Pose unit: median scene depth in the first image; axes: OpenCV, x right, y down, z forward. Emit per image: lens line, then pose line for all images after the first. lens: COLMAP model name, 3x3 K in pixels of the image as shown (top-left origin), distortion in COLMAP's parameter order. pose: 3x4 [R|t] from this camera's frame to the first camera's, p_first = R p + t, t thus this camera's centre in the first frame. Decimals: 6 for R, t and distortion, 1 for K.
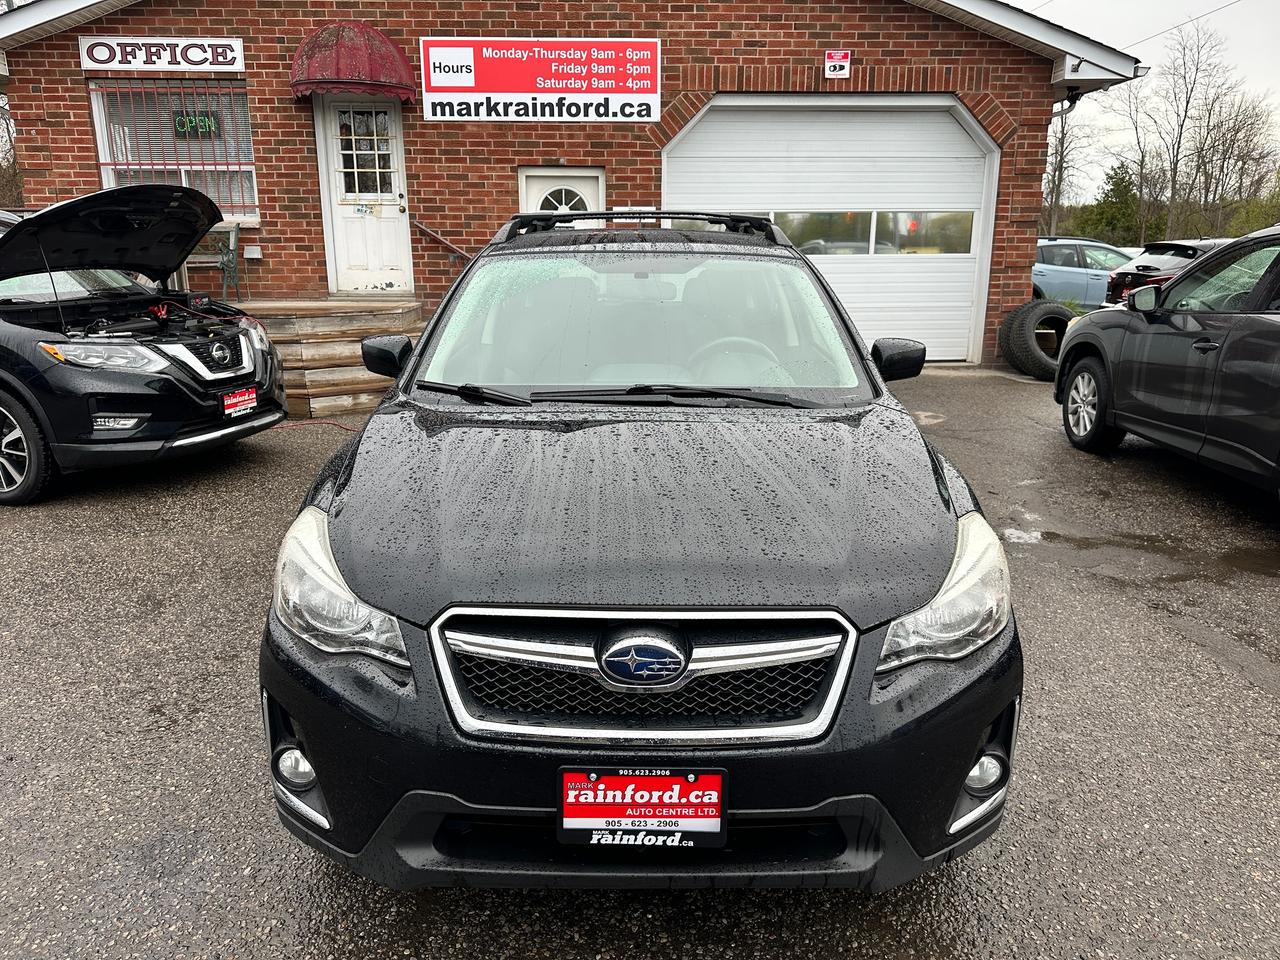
lens RADIAL K [[903.9, 0, 636.6], [0, 903.9, 488.9], [0, 0, 1]] dist [0.019989, -0.026977]
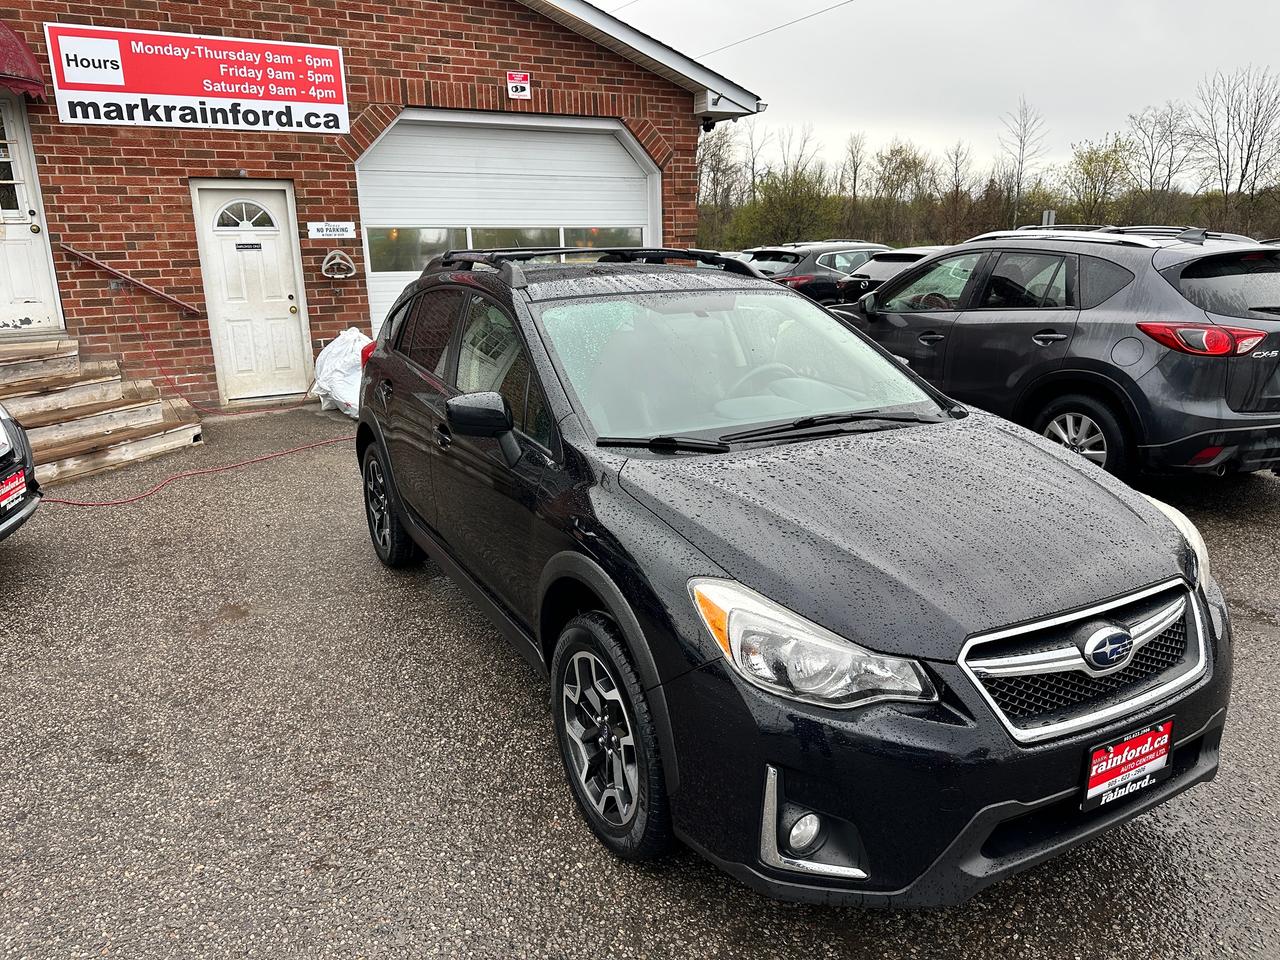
lens RADIAL K [[903.9, 0, 652.3], [0, 903.9, 483.2], [0, 0, 1]] dist [0.019989, -0.026977]
pose [[0.877397, -0.138599, 0.459310, -0.184237], [0.142033, 0.989486, 0.027263, -0.026153], [-0.458260, 0.041316, 0.887858, 0.031149]]
